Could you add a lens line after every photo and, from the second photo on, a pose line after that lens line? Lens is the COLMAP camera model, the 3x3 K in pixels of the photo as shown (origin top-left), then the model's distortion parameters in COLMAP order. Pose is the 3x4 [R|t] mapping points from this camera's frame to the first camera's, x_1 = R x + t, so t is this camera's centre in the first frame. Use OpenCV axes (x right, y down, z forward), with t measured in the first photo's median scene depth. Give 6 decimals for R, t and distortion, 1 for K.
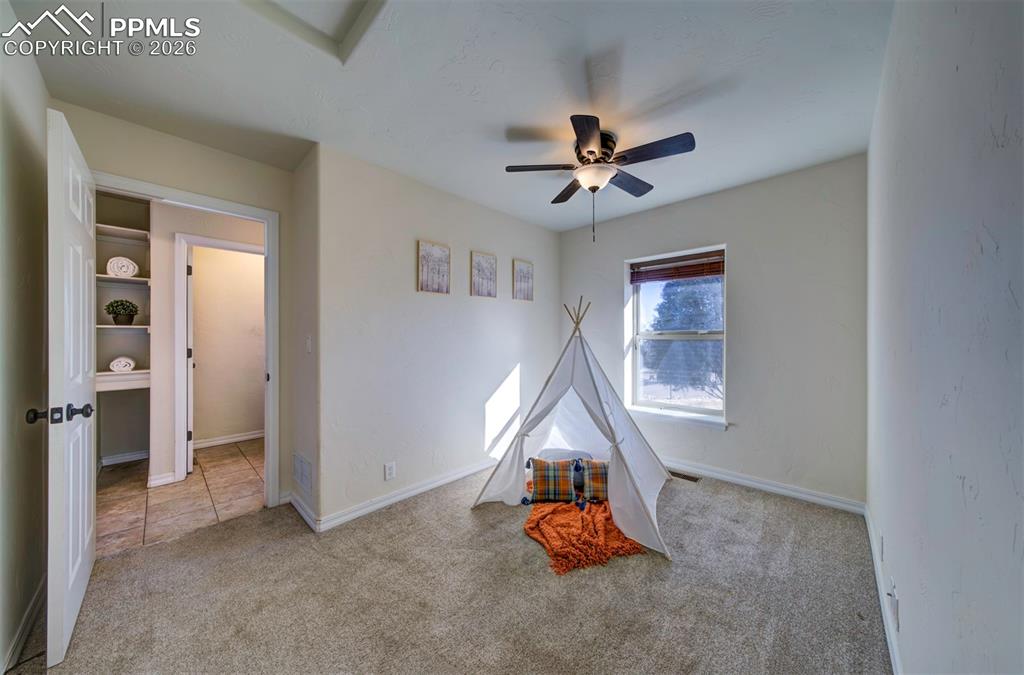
lens RADIAL K [[338.2, 0, 508.9], [0, 338.2, 334.1], [0, 0, 1]] dist [-0.001026, 0.000075]
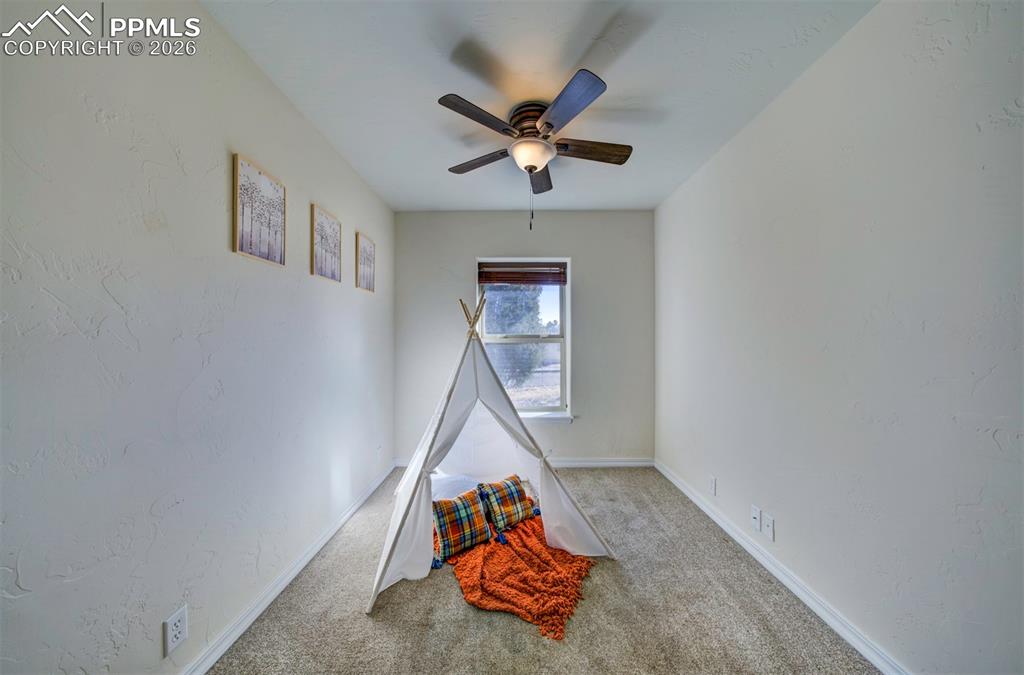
lens RADIAL K [[342.7, 0, 512.0], [0, 342.7, 337.5], [0, 0, 1]] dist [0.000639, 0.000118]
pose [[0.731483, 0.005995, 0.681834, -0.330523], [-0.002777, 0.999979, -0.005813, 0.008547], [-0.681854, 0.002359, 0.731484, 0.336384]]
